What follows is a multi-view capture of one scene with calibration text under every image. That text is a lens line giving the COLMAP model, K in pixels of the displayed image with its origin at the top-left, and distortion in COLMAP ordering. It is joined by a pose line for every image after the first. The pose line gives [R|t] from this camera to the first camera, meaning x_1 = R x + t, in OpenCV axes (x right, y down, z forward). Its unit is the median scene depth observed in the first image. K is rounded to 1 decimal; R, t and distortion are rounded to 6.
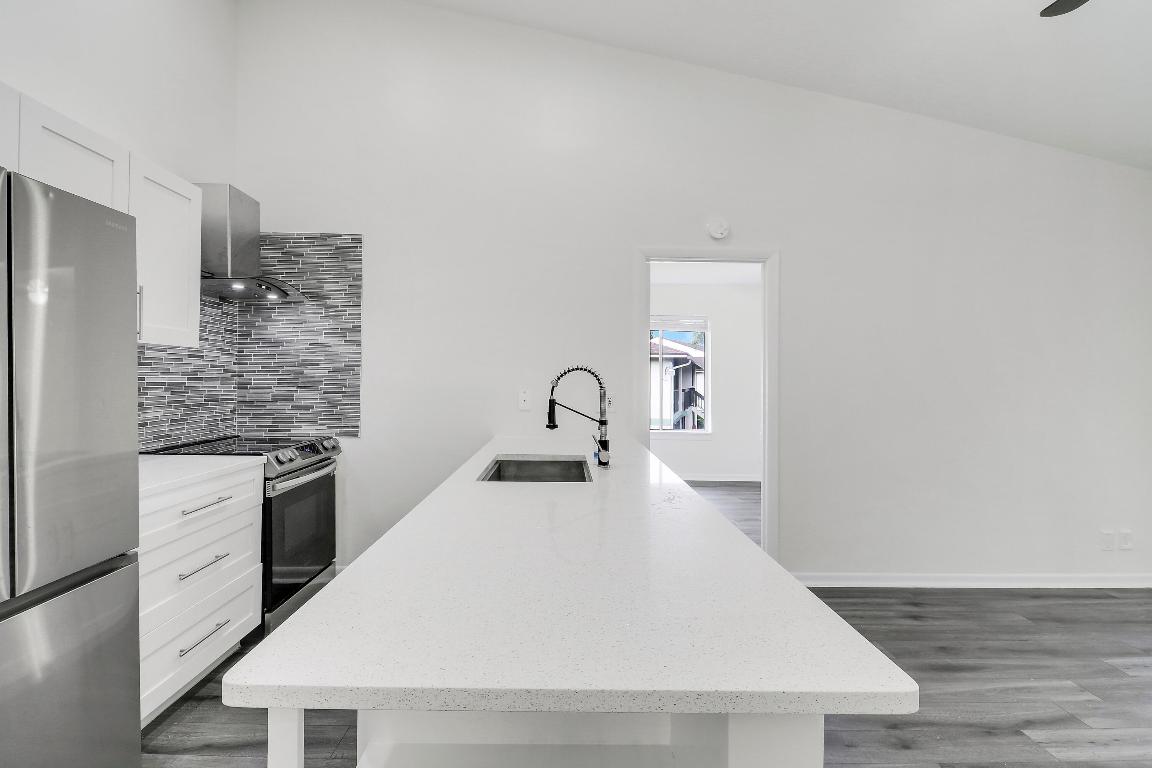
lens RADIAL K [[563.0, 0, 568.7], [0, 563.0, 378.4], [0, 0, 1]] dist [0.000129, -0.002544]
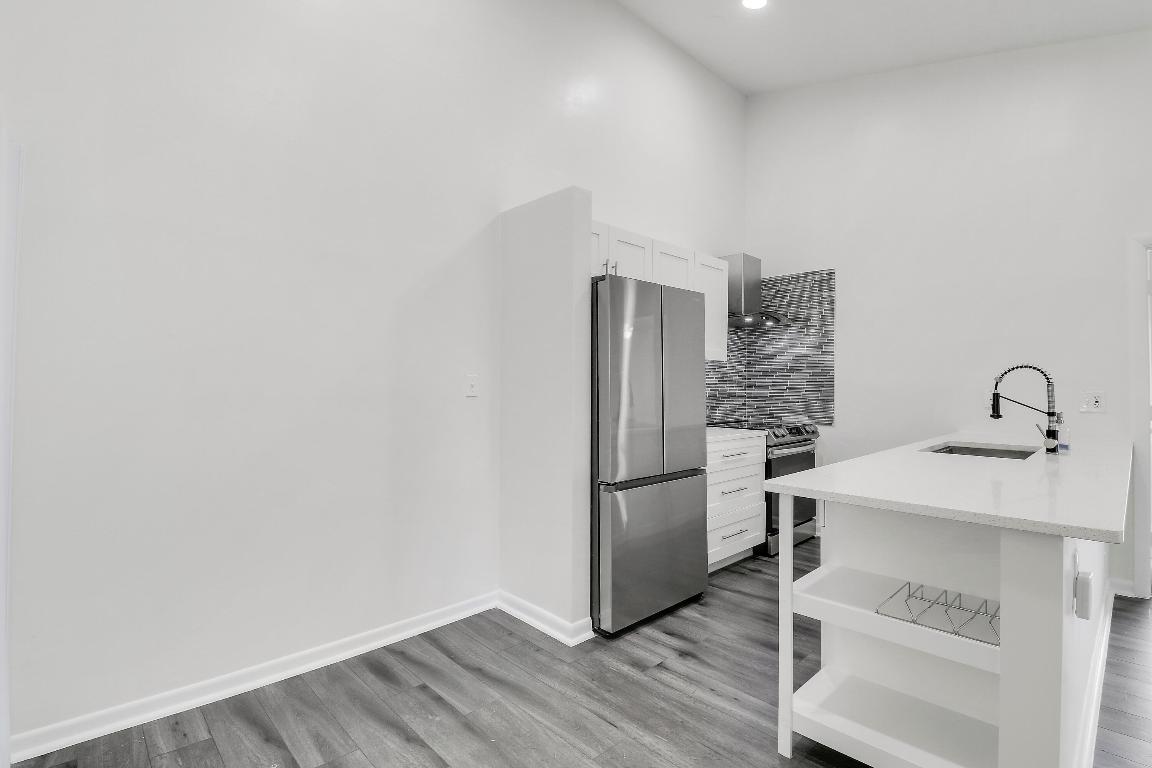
lens RADIAL K [[563.0, 0, 572.3], [0, 563.0, 386.8], [0, 0, 1]] dist [0.000129, -0.002544]
pose [[0.690656, -0.005483, -0.723163, 0.176972], [0.004435, 0.999985, -0.003346, 0.019915], [0.723170, -0.000896, 0.690669, -0.385370]]
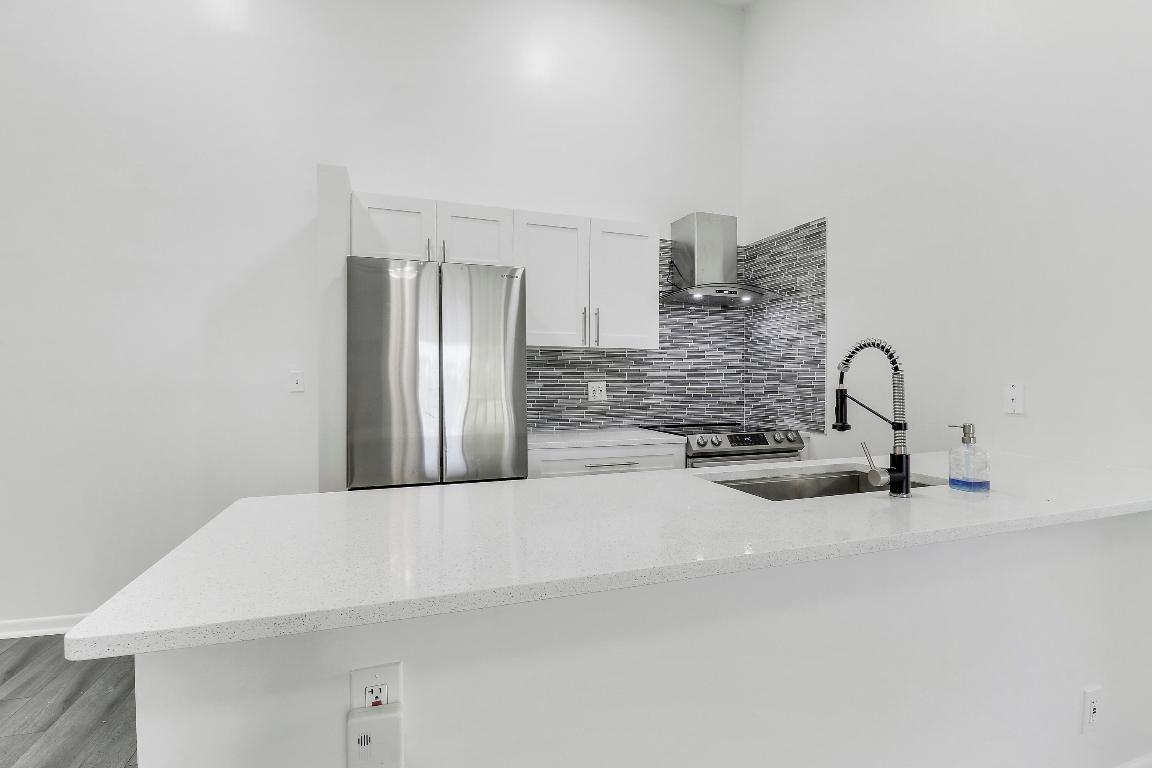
lens RADIAL K [[563.0, 0, 574.4], [0, 563.0, 392.6], [0, 0, 1]] dist [0.000129, -0.002544]
pose [[0.304732, 0.011559, -0.952368, 0.470089], [0.004910, 0.999894, 0.013707, 0.024400], [0.952426, -0.008853, 0.304643, 0.378074]]
